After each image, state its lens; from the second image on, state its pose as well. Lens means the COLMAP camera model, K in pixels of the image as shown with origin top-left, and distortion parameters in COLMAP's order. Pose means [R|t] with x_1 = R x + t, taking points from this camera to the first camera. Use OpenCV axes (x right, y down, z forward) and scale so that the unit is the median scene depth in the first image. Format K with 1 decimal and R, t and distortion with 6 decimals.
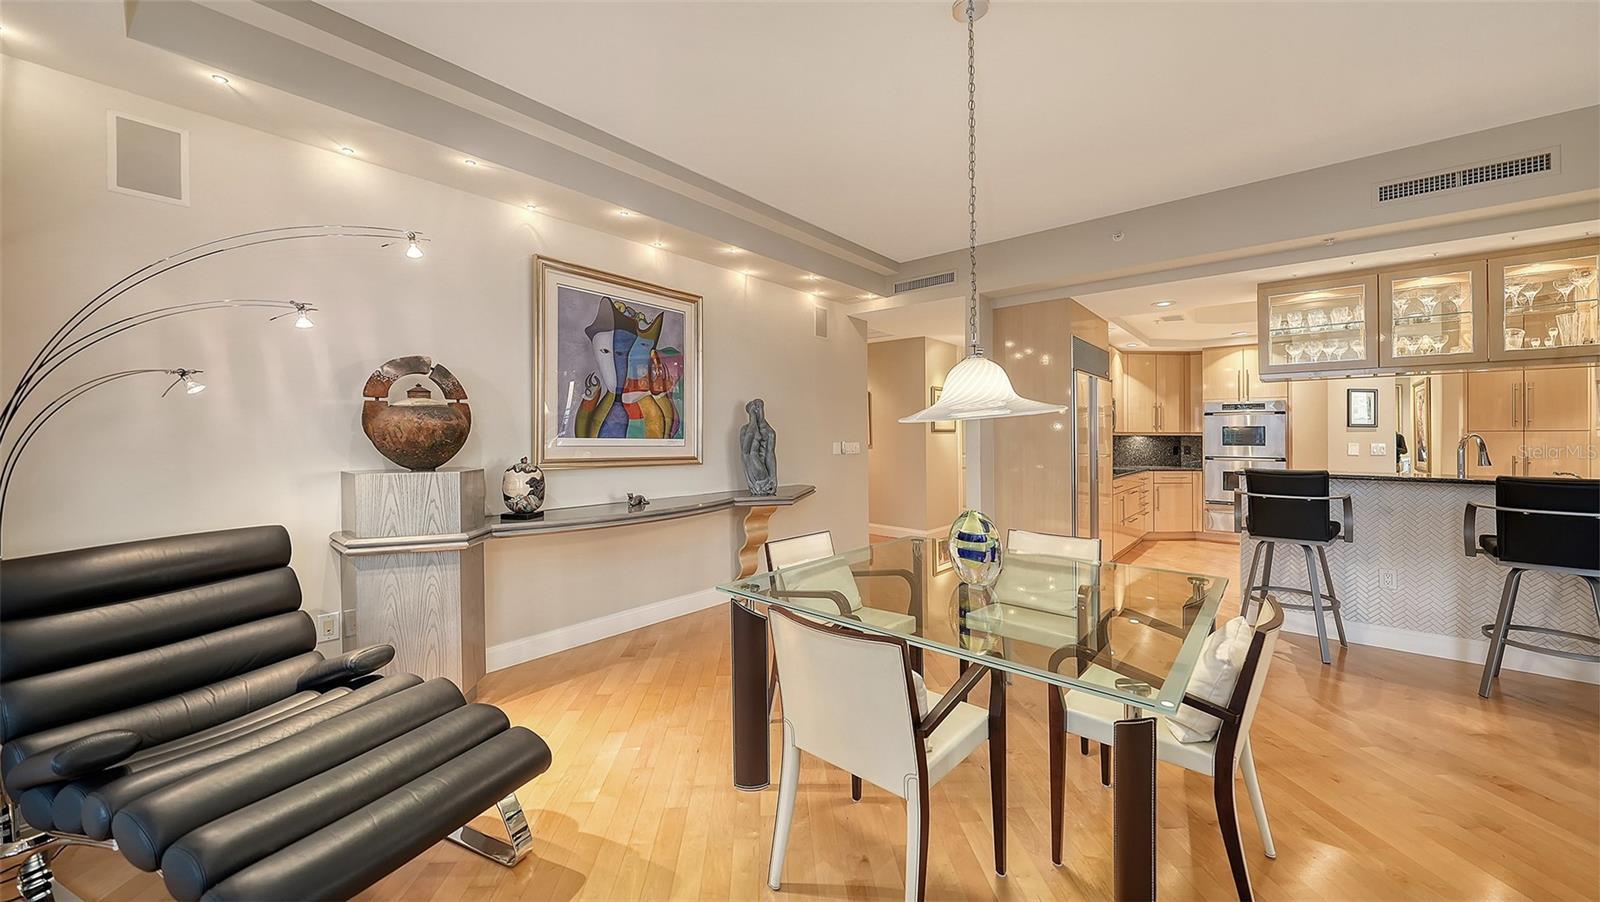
lens RADIAL K [[545.0, 0, 797.2], [0, 545.0, 440.2], [0, 0, 1]] dist [0.000584, 0.000023]
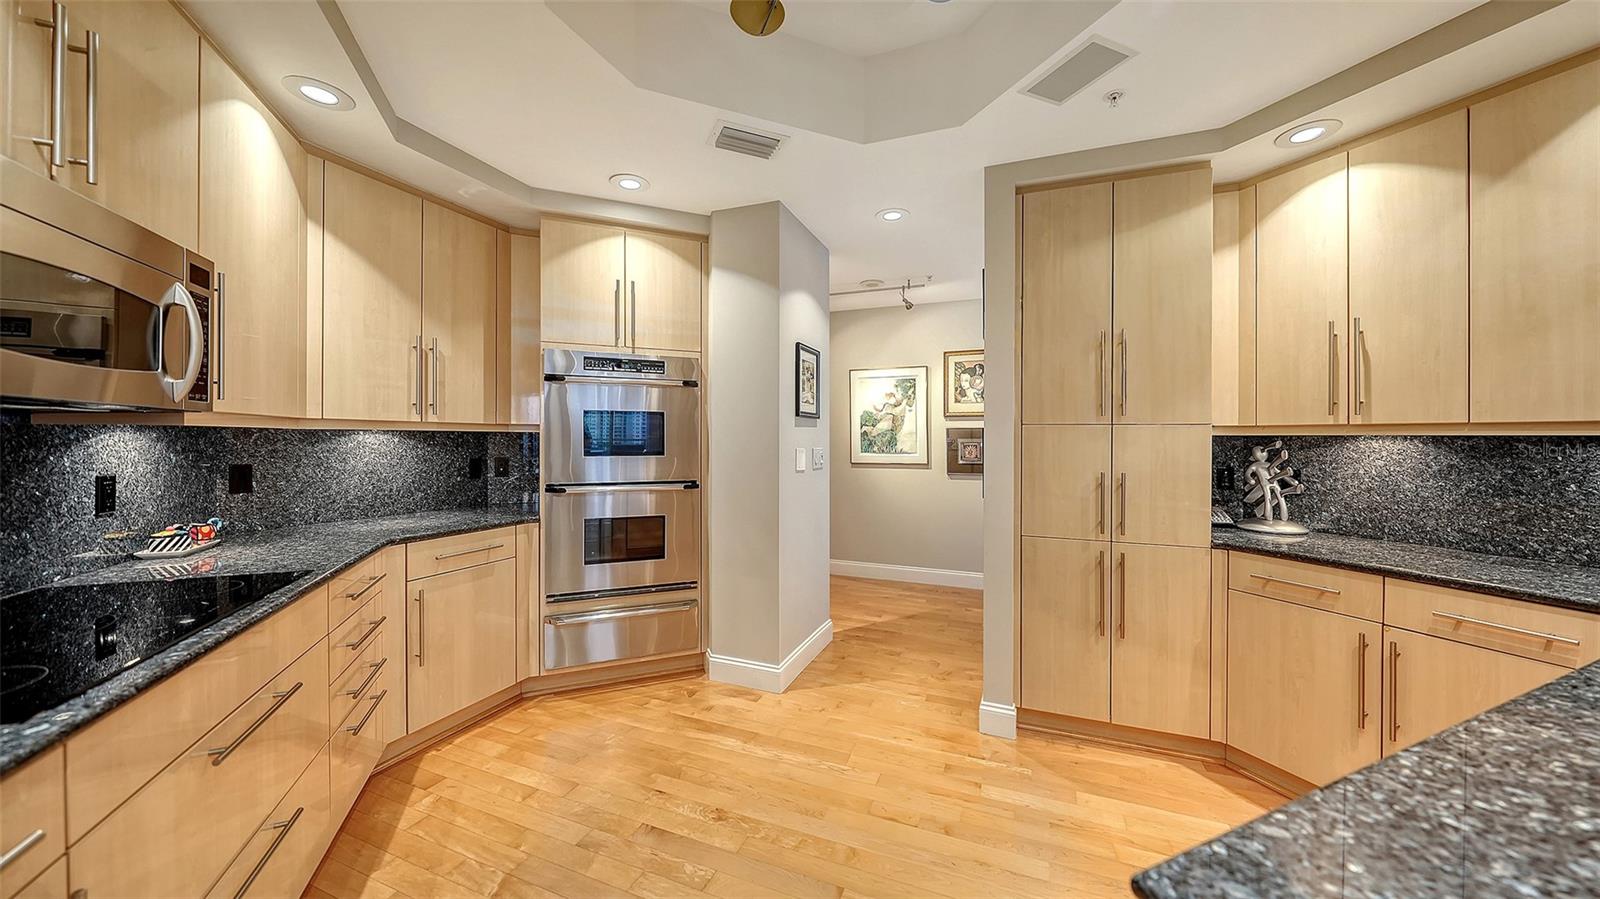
lens RADIAL K [[550.8, 0, 801.9], [0, 550.8, 438.1], [0, 0, 1]] dist [0.000251, 0.000006]
pose [[0.418138, 0.002090, 0.908381, 0.454458], [-0.000305, 0.999998, -0.002161, -0.003426], [-0.908383, 0.000626, 0.418138, 0.652188]]
